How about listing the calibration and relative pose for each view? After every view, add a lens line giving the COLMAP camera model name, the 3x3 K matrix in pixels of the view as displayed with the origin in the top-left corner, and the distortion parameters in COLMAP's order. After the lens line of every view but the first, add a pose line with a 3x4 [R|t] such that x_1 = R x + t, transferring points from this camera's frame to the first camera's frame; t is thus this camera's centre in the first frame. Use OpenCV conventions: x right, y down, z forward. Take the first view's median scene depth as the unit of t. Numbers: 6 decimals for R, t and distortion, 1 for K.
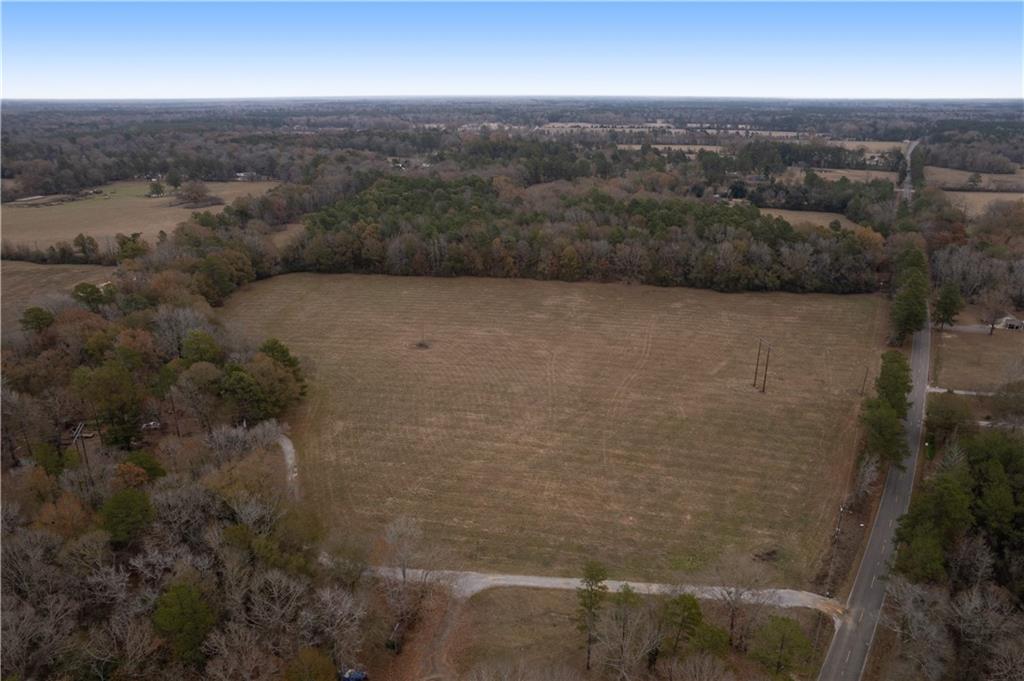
lens RADIAL K [[680.8, 0, 517.6], [0, 680.8, 344.0], [0, 0, 1]] dist [-0.077392, 0.072290]
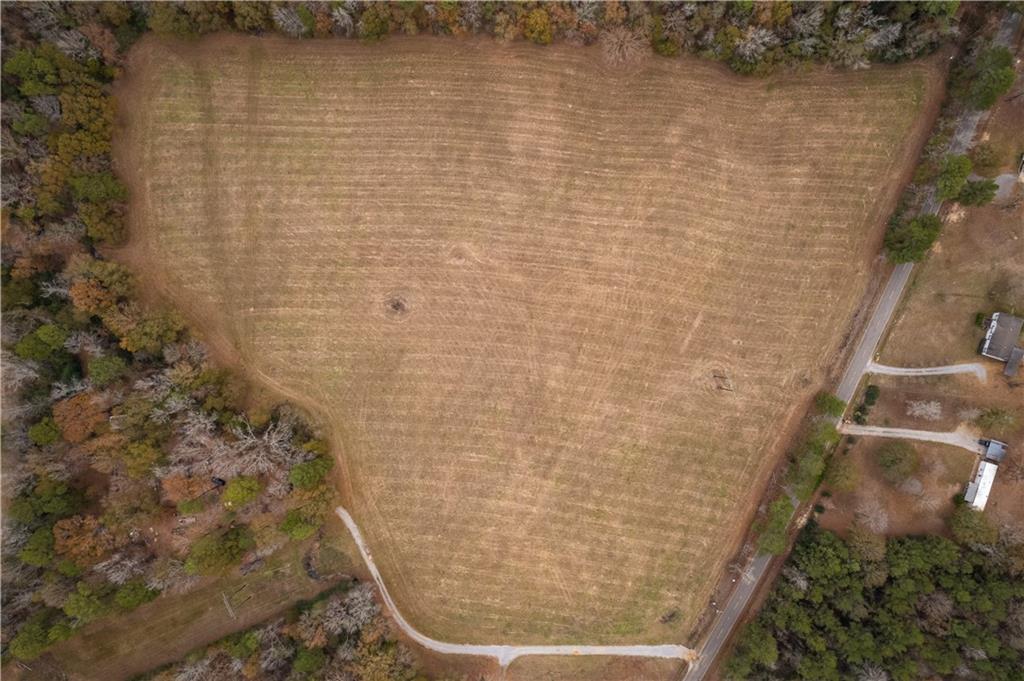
lens RADIAL K [[664.0, 0, 517.4], [0, 664.0, 346.9], [0, 0, 1]] dist [-0.074763, 0.067532]
pose [[0.994538, -0.103770, -0.011206, 0.027884], [0.046395, 0.343348, 0.938062, -0.678041], [-0.093495, -0.933458, 0.346287, 0.472821]]
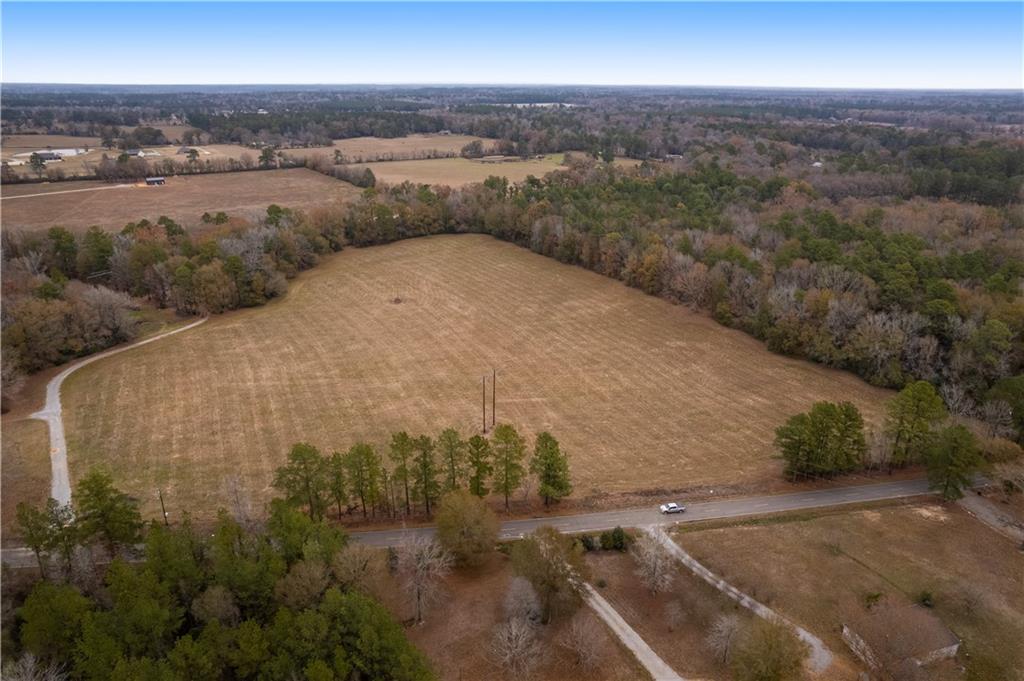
lens RADIAL K [[673.1, 0, 517.7], [0, 673.1, 336.5], [0, 0, 1]] dist [-0.078047, 0.073508]
pose [[0.652126, 0.275951, -0.706104, 0.635466], [-0.270415, 0.954803, 0.123401, -0.106354], [0.708242, 0.110468, 0.697273, 0.285083]]
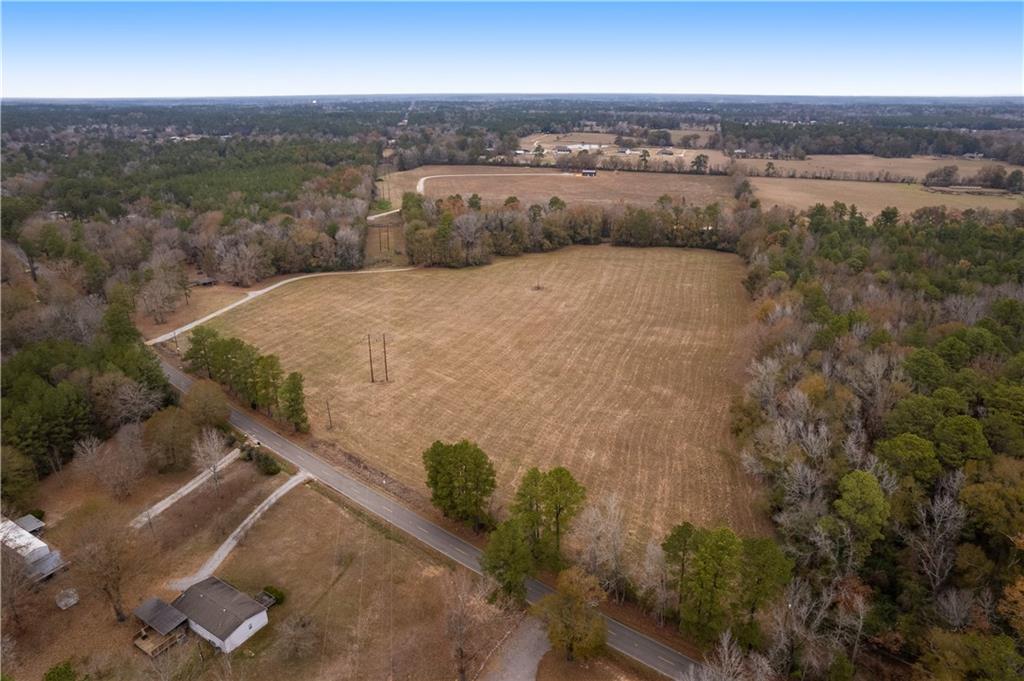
lens RADIAL K [[660.6, 0, 516.9], [0, 660.6, 337.2], [0, 0, 1]] dist [-0.074905, 0.066928]
pose [[-0.138908, 0.350417, -0.926236, 0.826173], [-0.344848, 0.859648, 0.376942, -0.294757], [0.928324, 0.371771, 0.001429, 0.784943]]
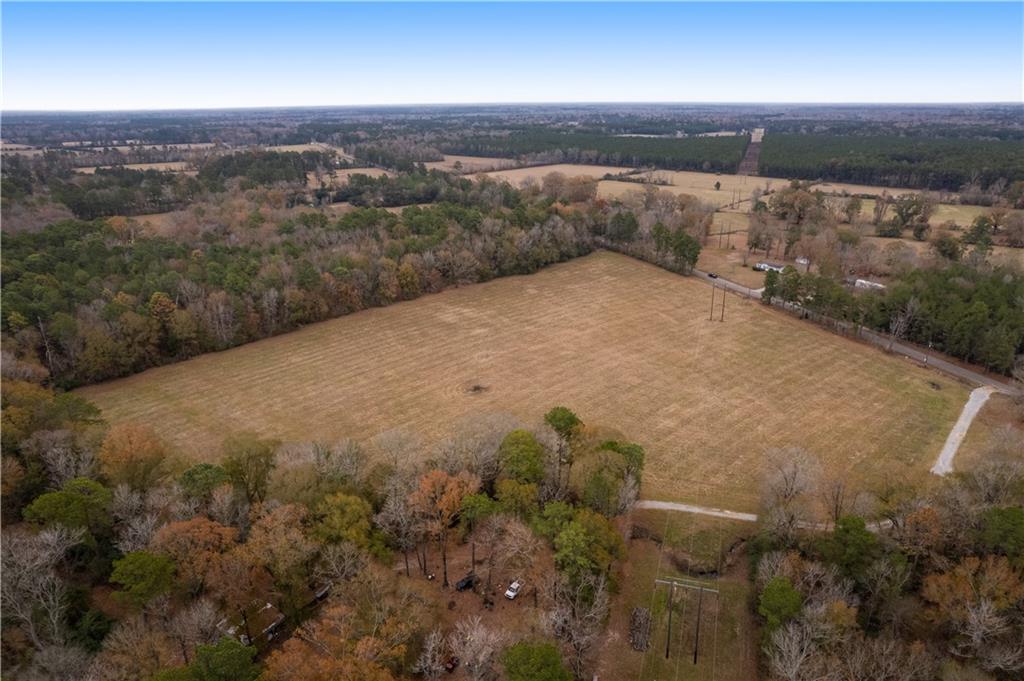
lens RADIAL K [[660.6, 0, 516.9], [0, 660.6, 337.2], [0, 0, 1]] dist [-0.074905, 0.066928]
pose [[0.585454, -0.280010, 0.760814, -0.584397], [0.290685, 0.948563, 0.125424, -0.120728], [-0.756800, 0.147727, 0.636734, 0.321053]]
